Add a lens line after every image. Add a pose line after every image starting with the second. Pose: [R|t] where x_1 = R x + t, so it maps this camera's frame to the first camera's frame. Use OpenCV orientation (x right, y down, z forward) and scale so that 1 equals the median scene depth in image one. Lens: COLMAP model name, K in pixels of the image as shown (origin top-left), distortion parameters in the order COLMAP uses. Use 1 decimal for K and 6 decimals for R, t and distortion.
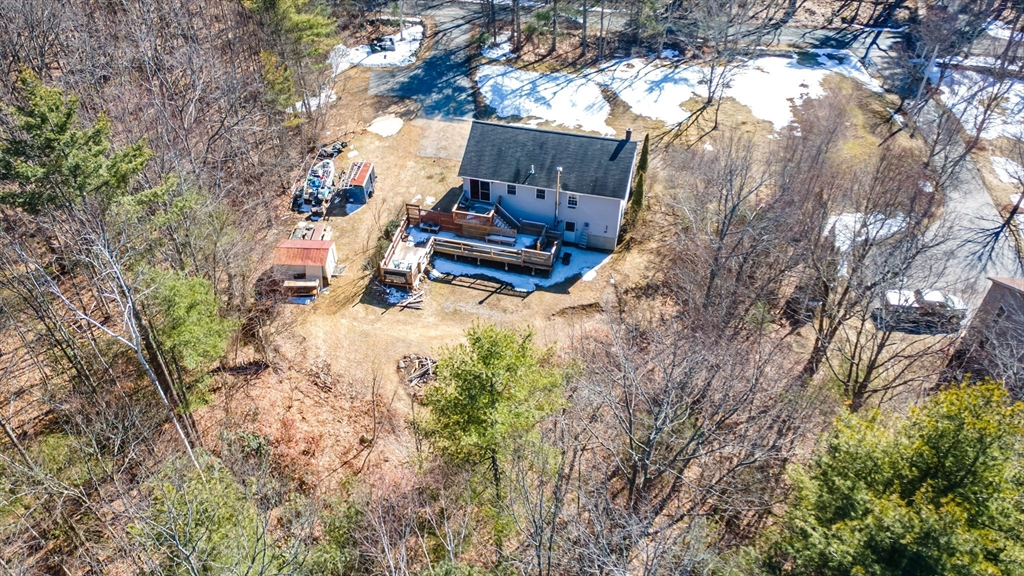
lens RADIAL K [[747.2, 0, 510.3], [0, 747.2, 283.6], [0, 0, 1]] dist [0.057068, -0.008122]
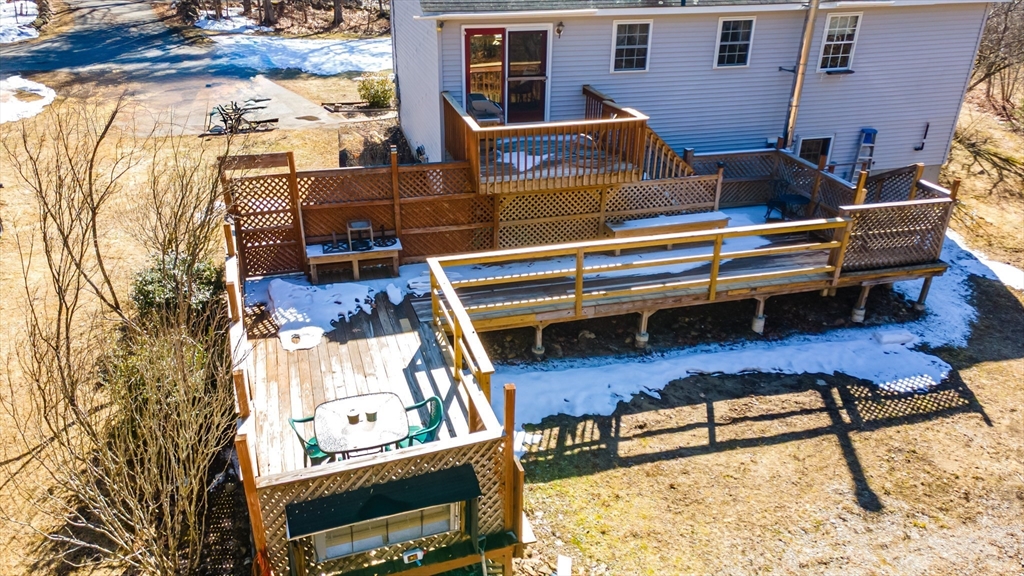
lens RADIAL K [[747.2, 0, 509.9], [0, 747.2, 290.3], [0, 0, 1]] dist [0.057068, -0.008122]
pose [[0.868515, -0.215572, 0.446330, -0.170288], [0.316333, 0.934314, -0.164291, -0.016719], [-0.381595, 0.283878, 0.879658, 0.811247]]
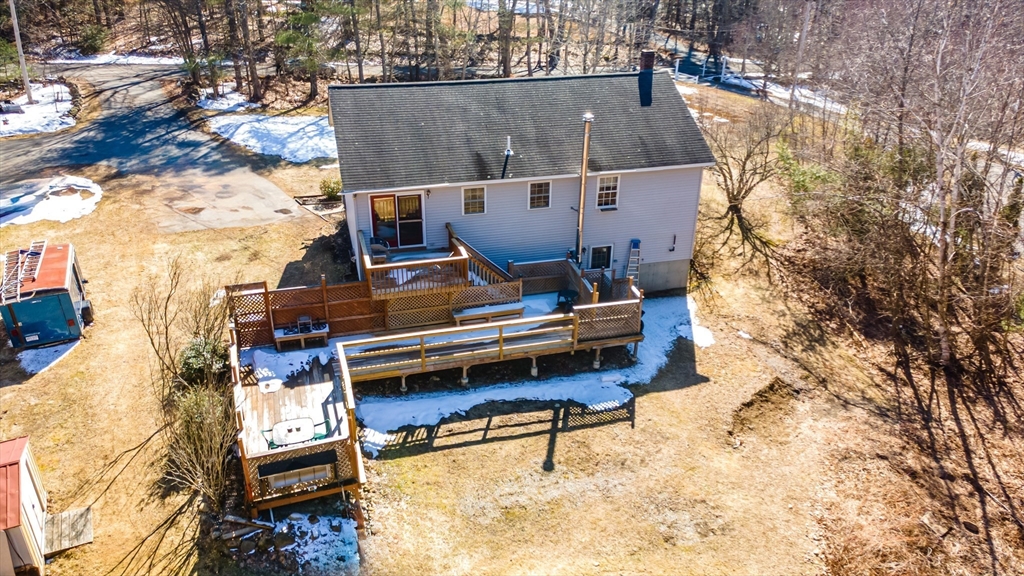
lens RADIAL K [[747.2, 0, 508.9], [0, 747.2, 288.1], [0, 0, 1]] dist [0.057068, -0.008122]
pose [[0.863600, -0.219097, 0.454083, -0.188587], [0.320936, 0.933495, -0.159958, -0.002639], [-0.388838, 0.283871, 0.876483, 0.628762]]
